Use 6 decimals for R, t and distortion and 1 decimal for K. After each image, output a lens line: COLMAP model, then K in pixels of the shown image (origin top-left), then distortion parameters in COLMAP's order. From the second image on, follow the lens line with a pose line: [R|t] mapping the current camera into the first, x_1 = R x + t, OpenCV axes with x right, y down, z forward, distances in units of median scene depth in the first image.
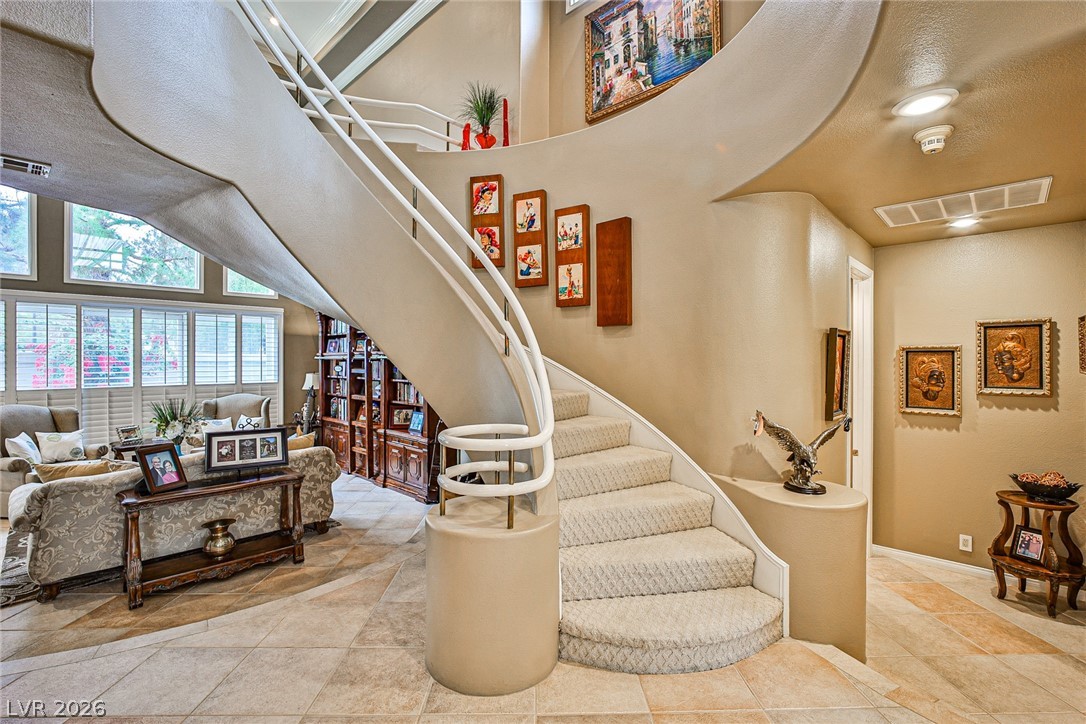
lens RADIAL K [[499.5, 0, 551.7], [0, 499.5, 362.4], [0, 0, 1]] dist [-0.025918, 0.006795]
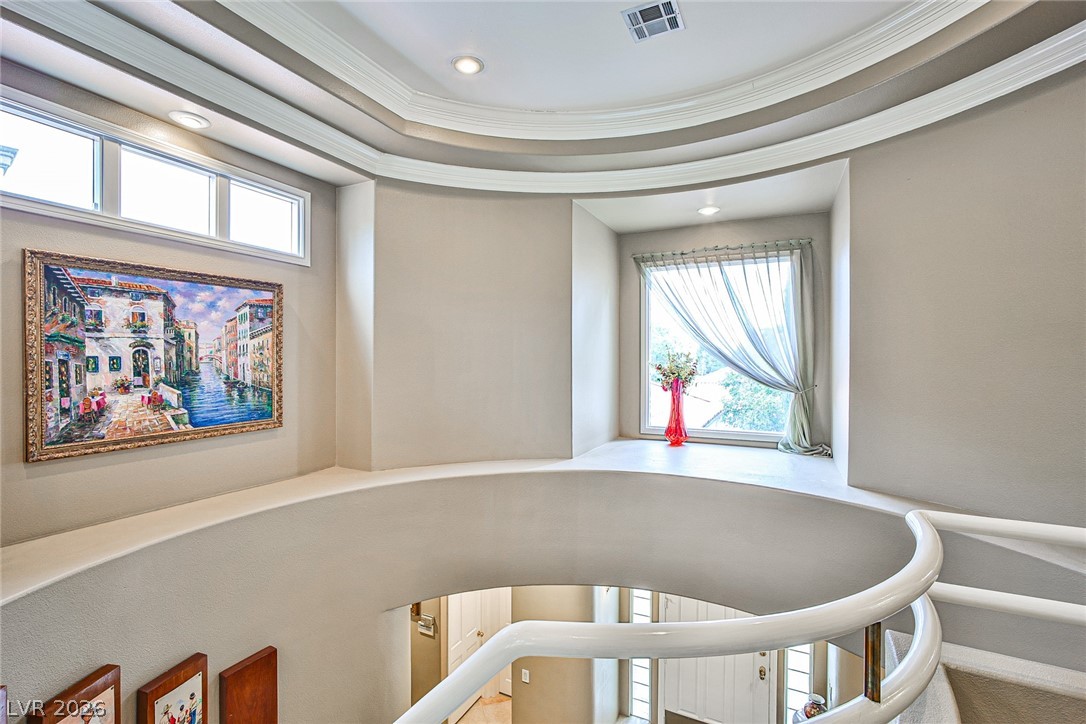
lens RADIAL K [[499.5, 0, 535.8], [0, 499.5, 355.6], [0, 0, 1]] dist [-0.025918, 0.006795]
pose [[-0.286164, 0.003248, 0.958175, -0.605827], [0.007395, 0.999972, -0.001181, -0.643289], [-0.958152, 0.006748, -0.286180, 0.712570]]
